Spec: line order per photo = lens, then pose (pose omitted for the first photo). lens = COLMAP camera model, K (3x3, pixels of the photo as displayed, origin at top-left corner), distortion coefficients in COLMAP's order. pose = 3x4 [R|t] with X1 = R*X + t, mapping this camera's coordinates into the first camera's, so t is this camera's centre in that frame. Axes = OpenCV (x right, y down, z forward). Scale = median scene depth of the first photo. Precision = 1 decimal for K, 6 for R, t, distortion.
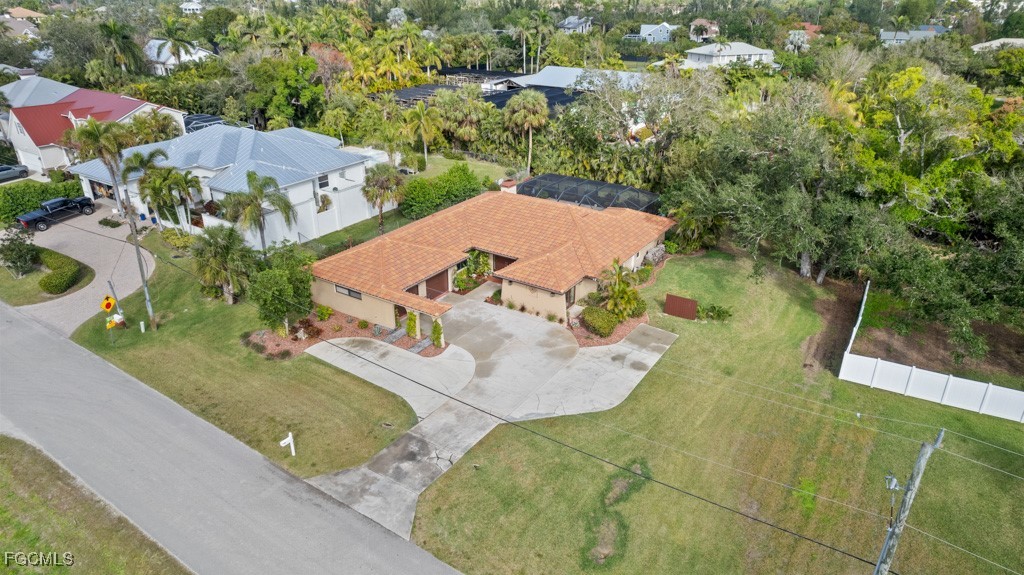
lens RADIAL K [[646.1, 0, 512.0], [0, 646.1, 286.9], [0, 0, 1]] dist [-0.019300, 0.004742]
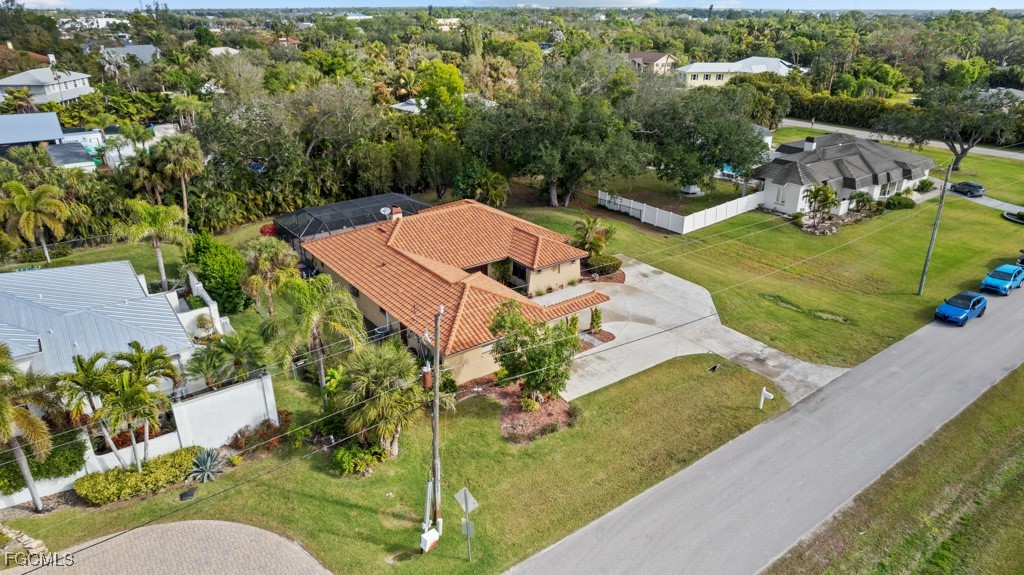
lens RADIAL K [[646.1, 0, 512.4], [0, 646.1, 288.1], [0, 0, 1]] dist [-0.019300, 0.004742]
pose [[0.335838, -0.378650, 0.862460, -1.107374], [0.396875, 0.887278, 0.235005, -0.294005], [-0.854226, 0.263365, 0.448259, 0.644881]]
